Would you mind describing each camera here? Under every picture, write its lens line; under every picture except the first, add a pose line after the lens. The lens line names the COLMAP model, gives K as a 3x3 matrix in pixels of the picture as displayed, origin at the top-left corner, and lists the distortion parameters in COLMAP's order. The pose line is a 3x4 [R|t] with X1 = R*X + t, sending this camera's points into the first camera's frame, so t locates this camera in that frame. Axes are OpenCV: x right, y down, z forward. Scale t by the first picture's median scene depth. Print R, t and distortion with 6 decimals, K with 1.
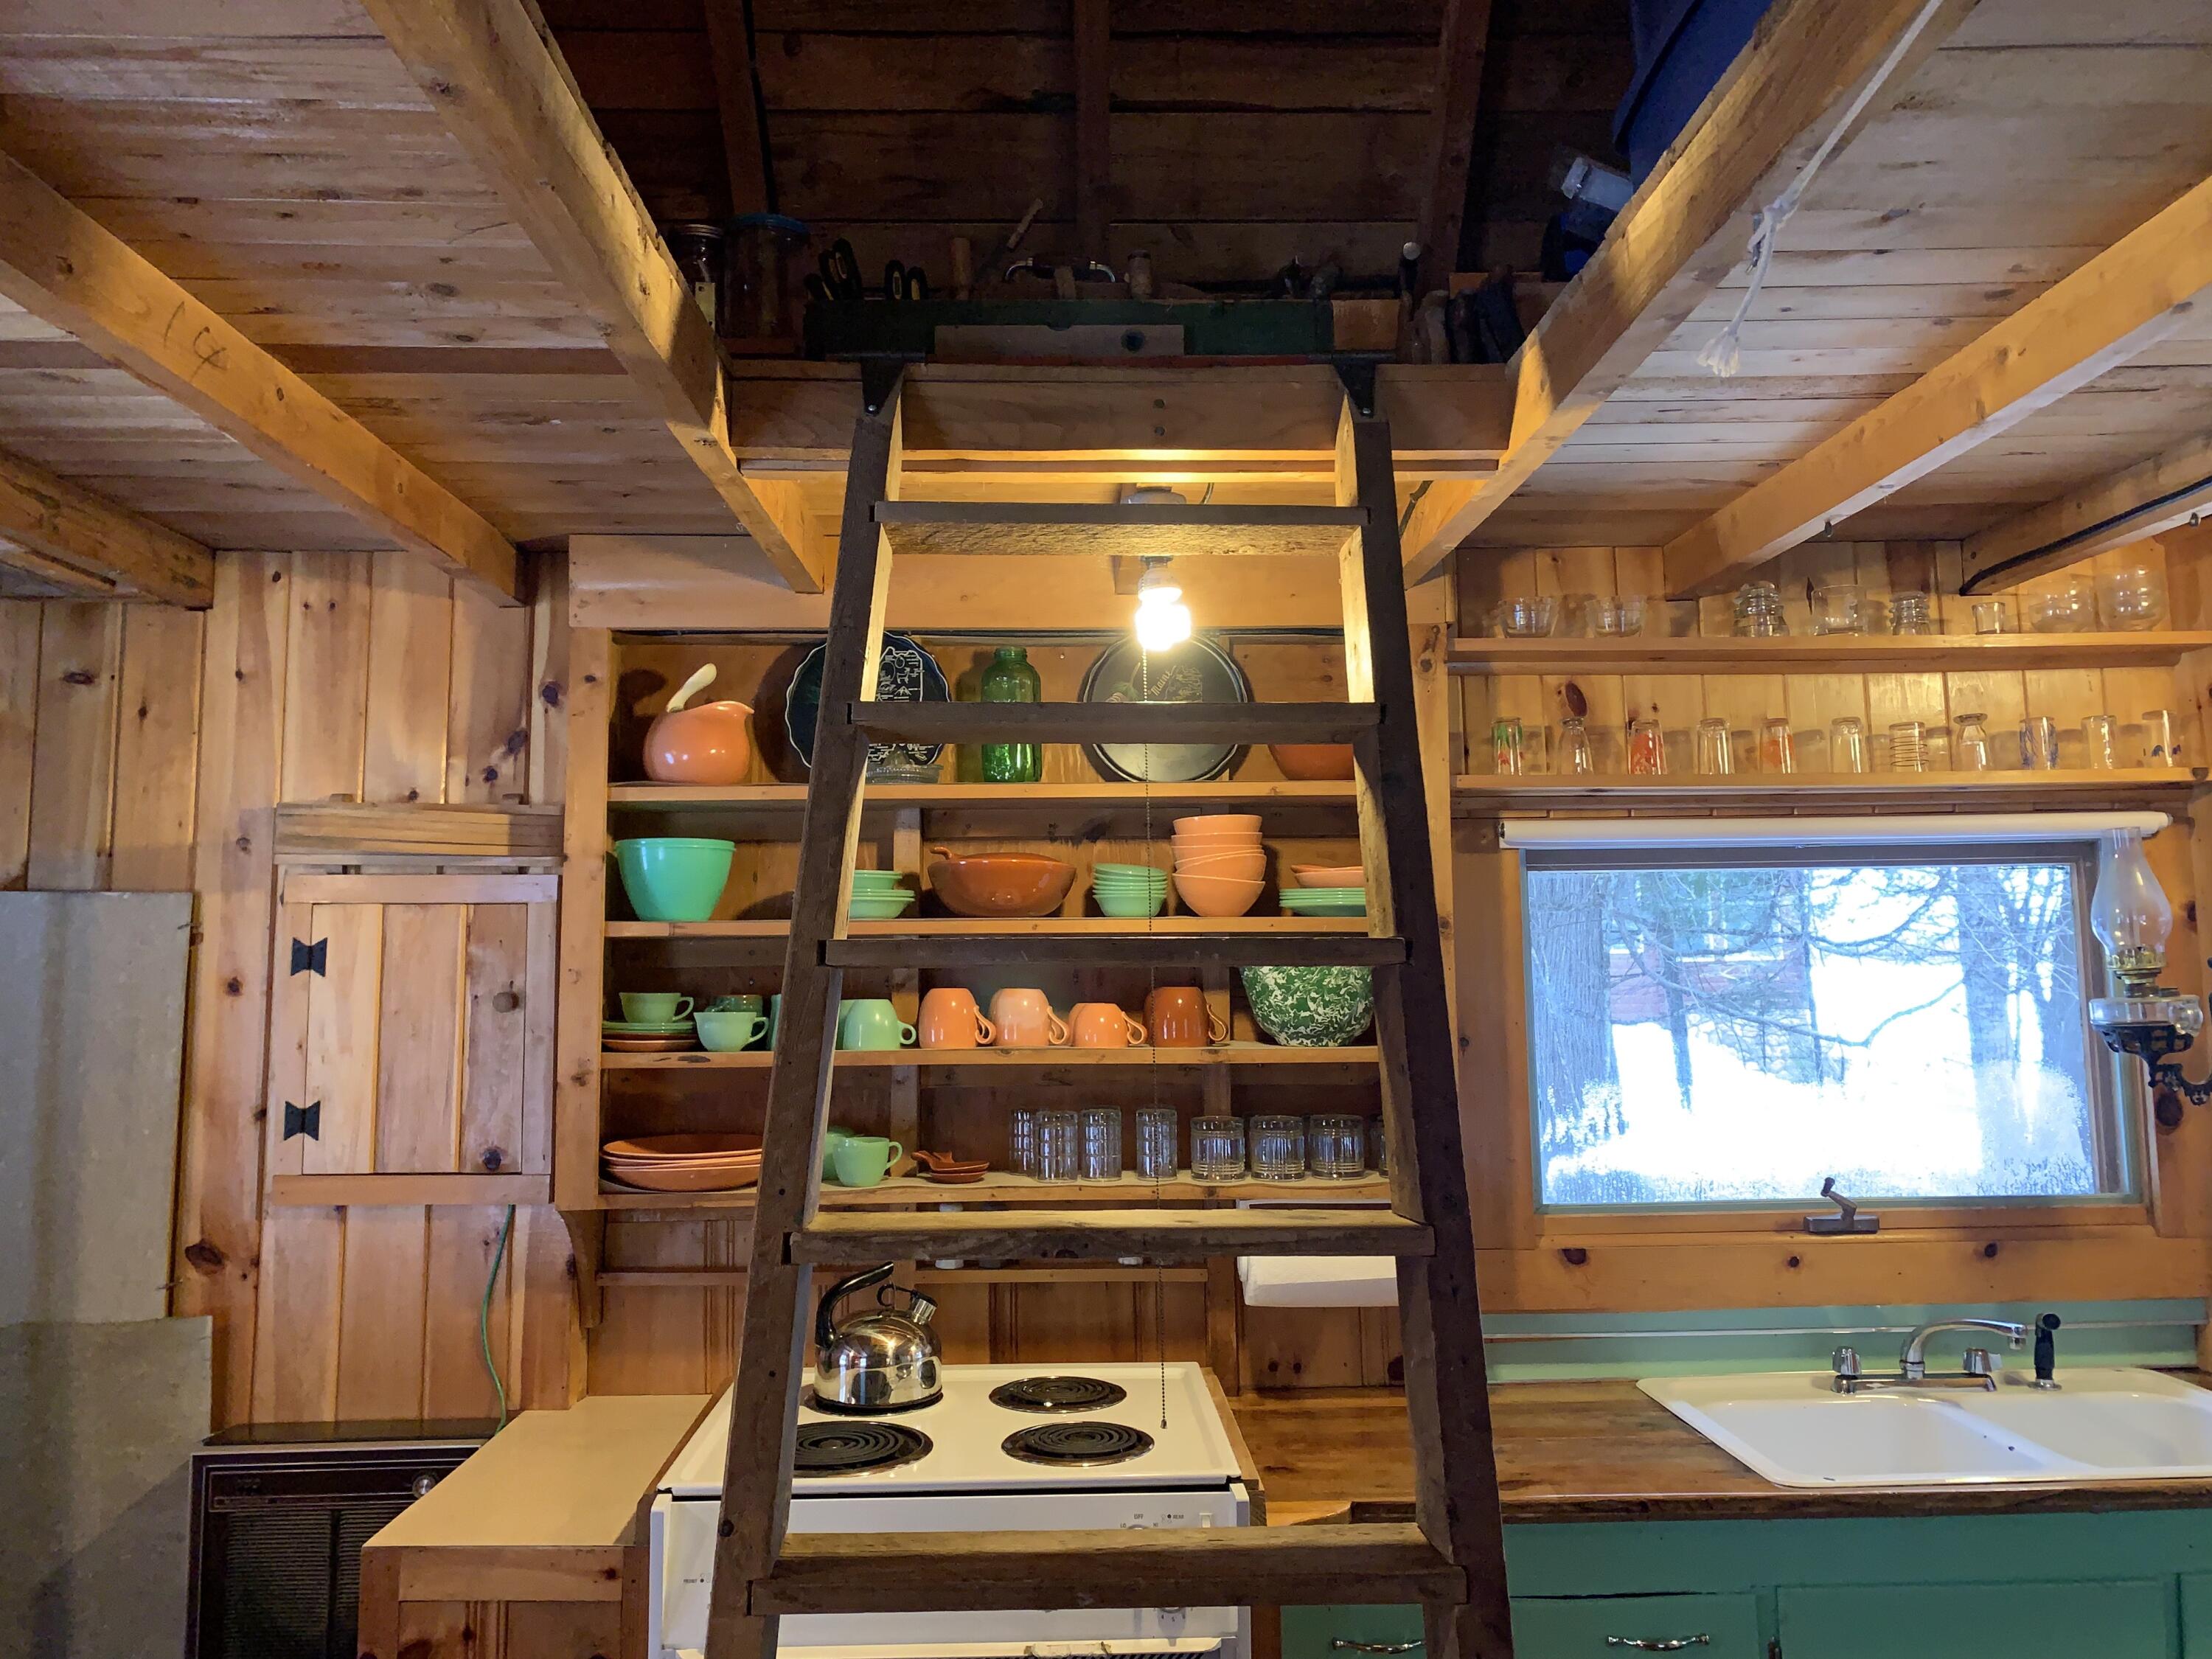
lens RADIAL K [[1722.5, 0, 1103.4], [0, 1722.5, 828.9], [0, 0, 1]] dist [0.064289, -0.078951]
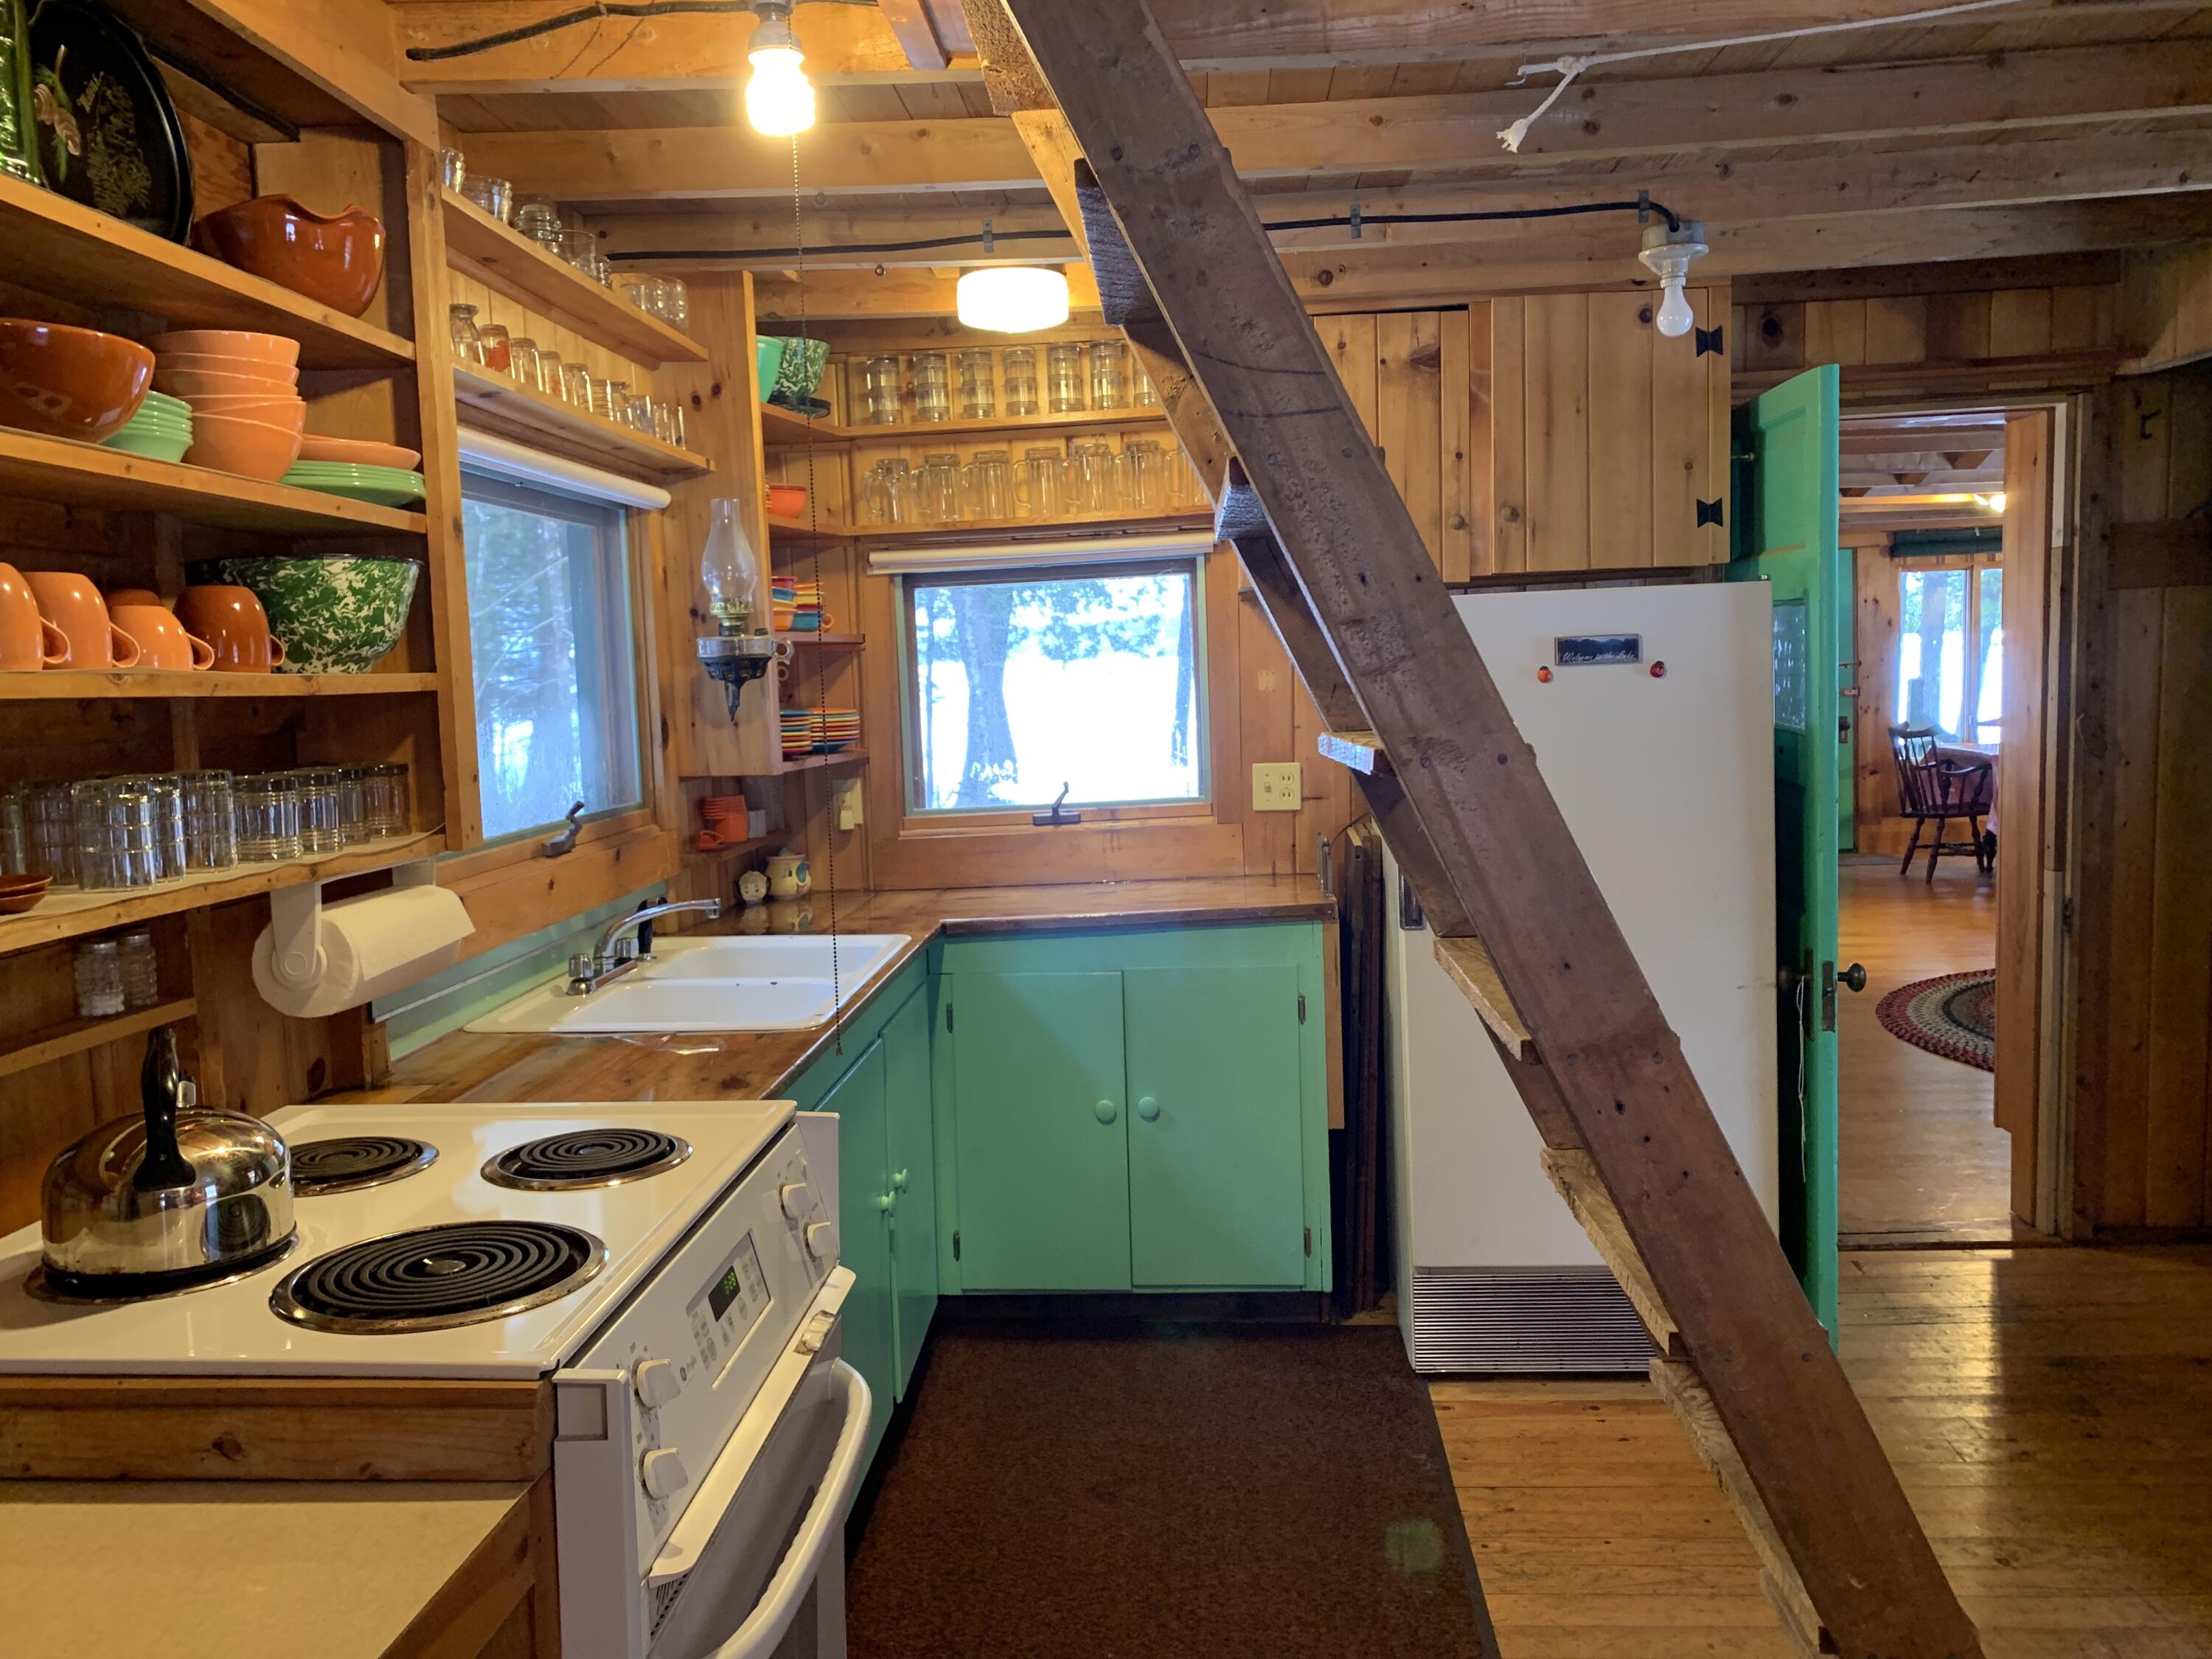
lens RADIAL K [[1677.3, 0, 1073.5], [0, 1677.3, 831.1], [0, 0, 1]] dist [0.059298, -0.078693]
pose [[0.093700, -0.081816, 0.992233, -0.591956], [-0.064993, 0.993989, 0.088099, 0.107861], [-0.993477, -0.072743, 0.087820, 0.610185]]
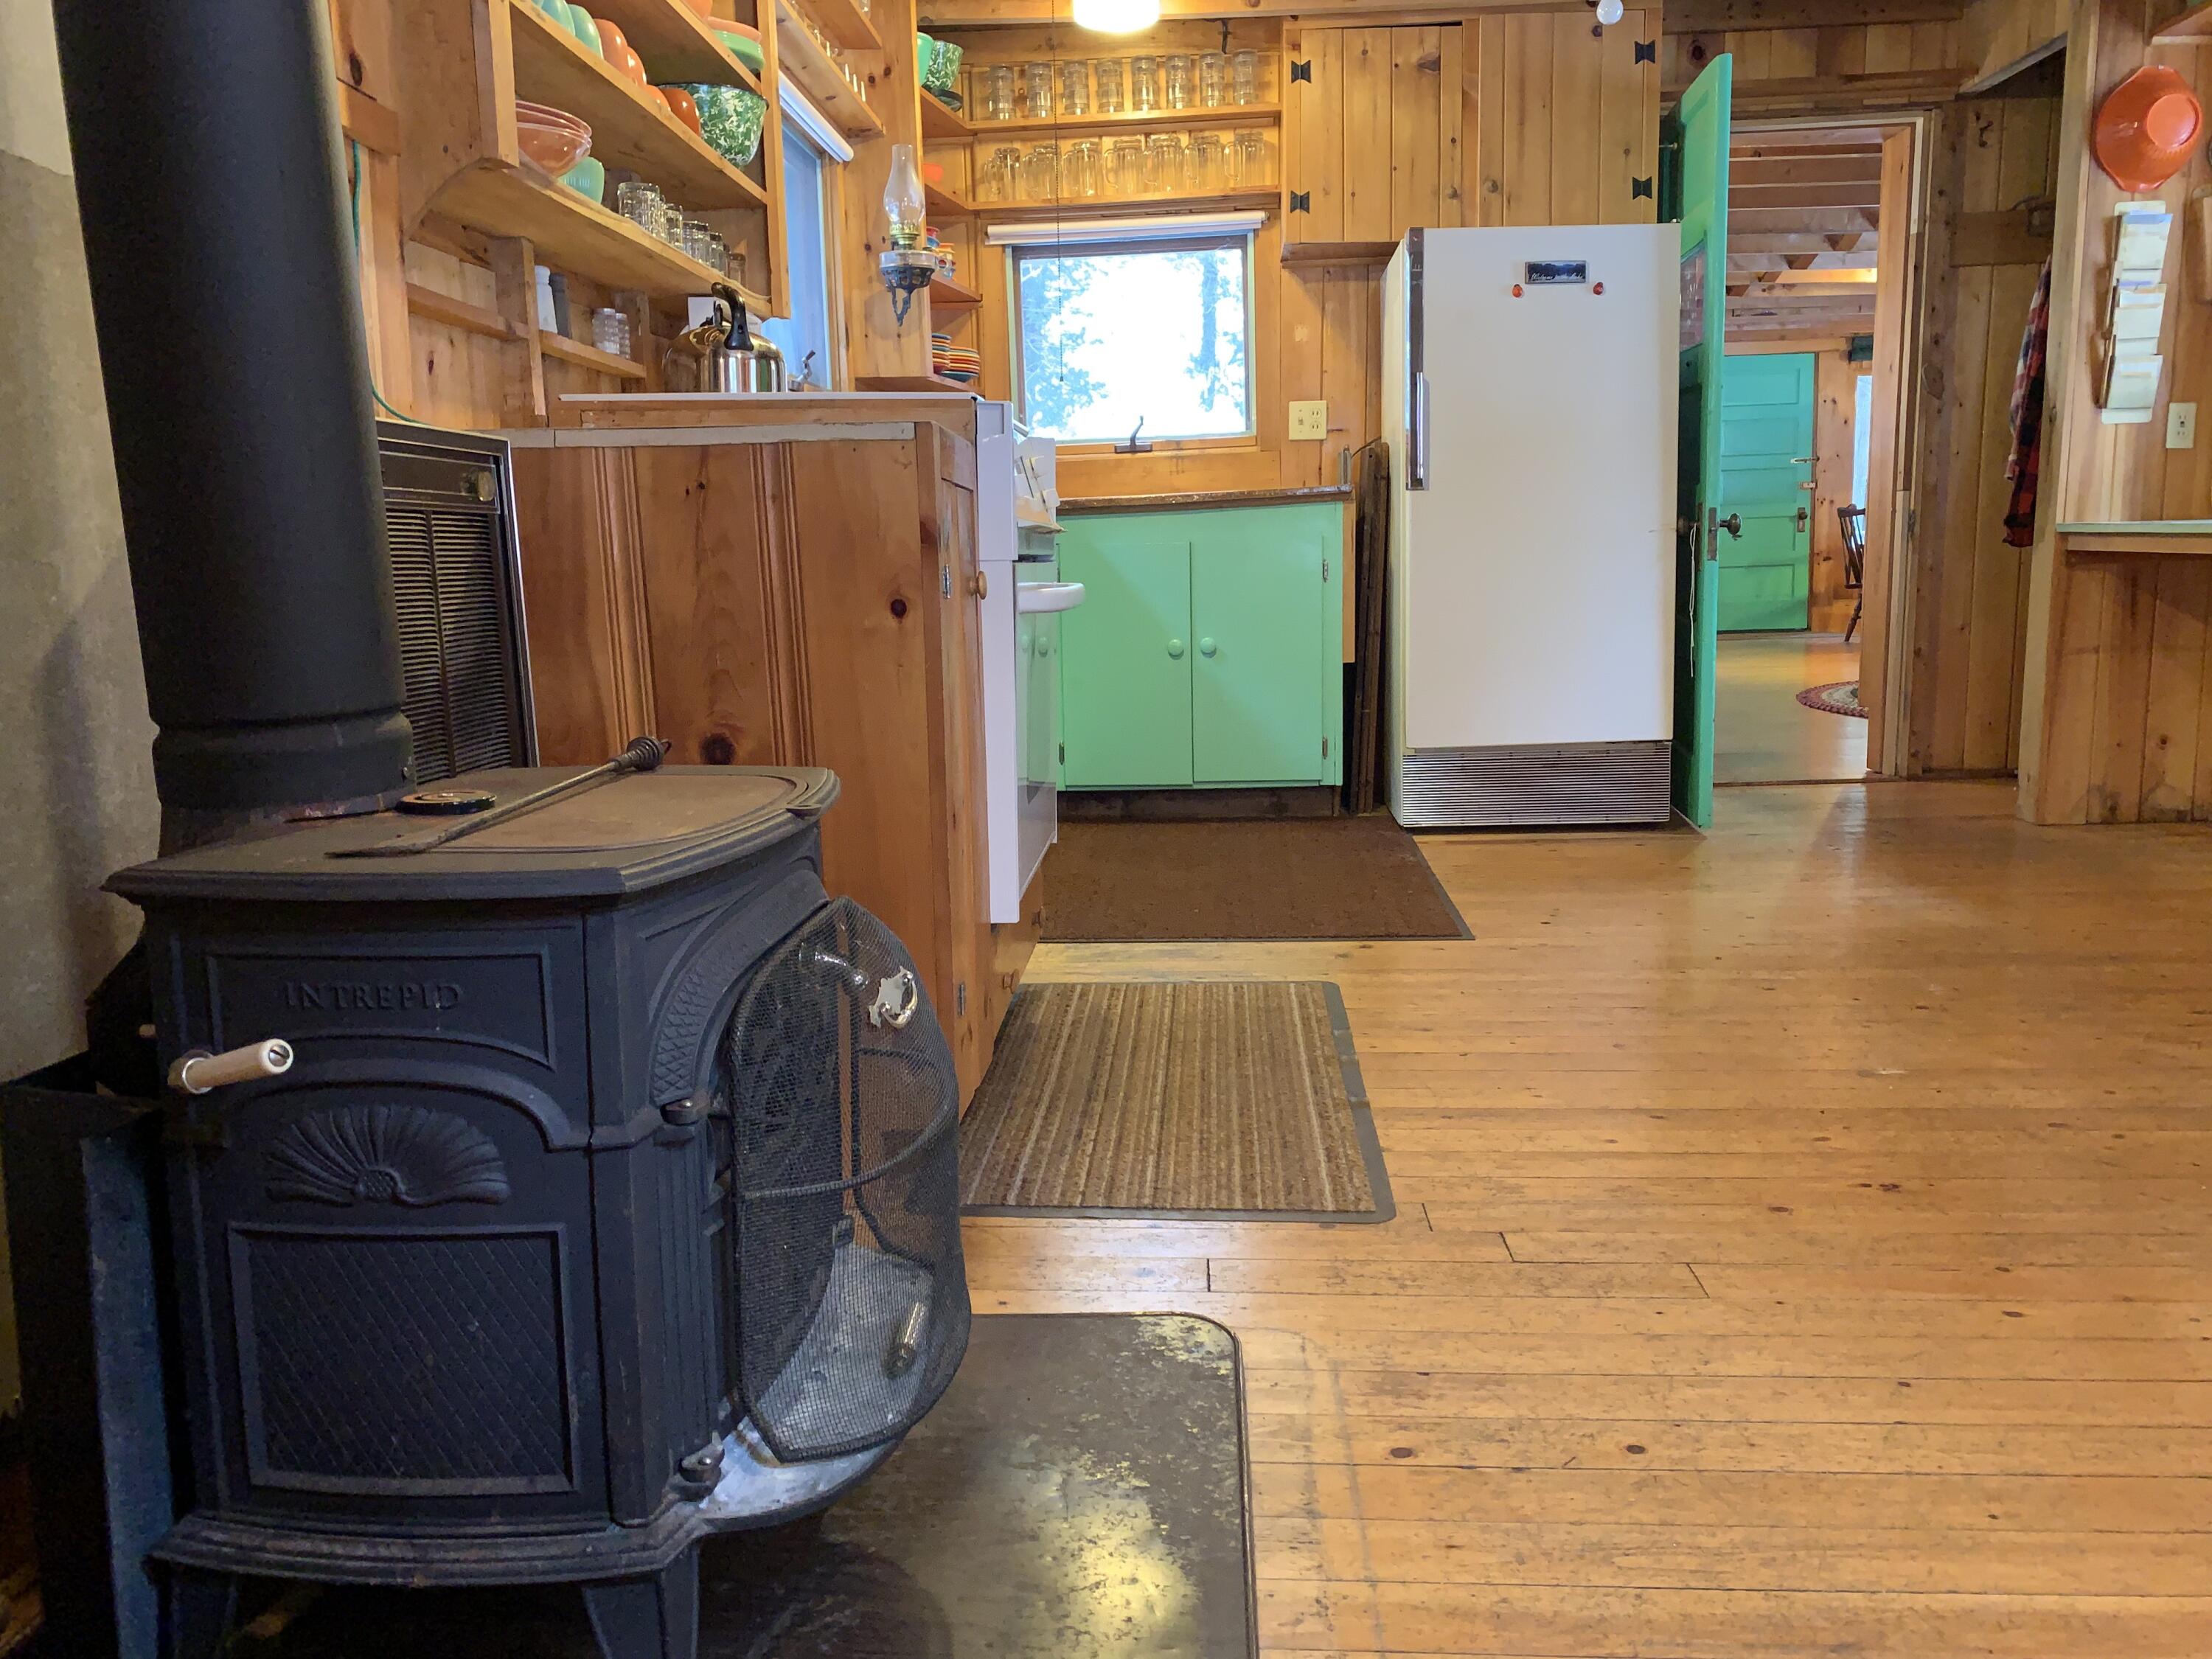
lens RADIAL K [[1682.8, 0, 1107.0], [0, 1682.8, 826.7], [0, 0, 1]] dist [0.031480, -0.046081]
pose [[0.075410, -0.144708, 0.986597, -1.054777], [-0.074911, 0.985796, 0.150317, 0.369841], [-0.994335, -0.085243, 0.063499, 0.628863]]
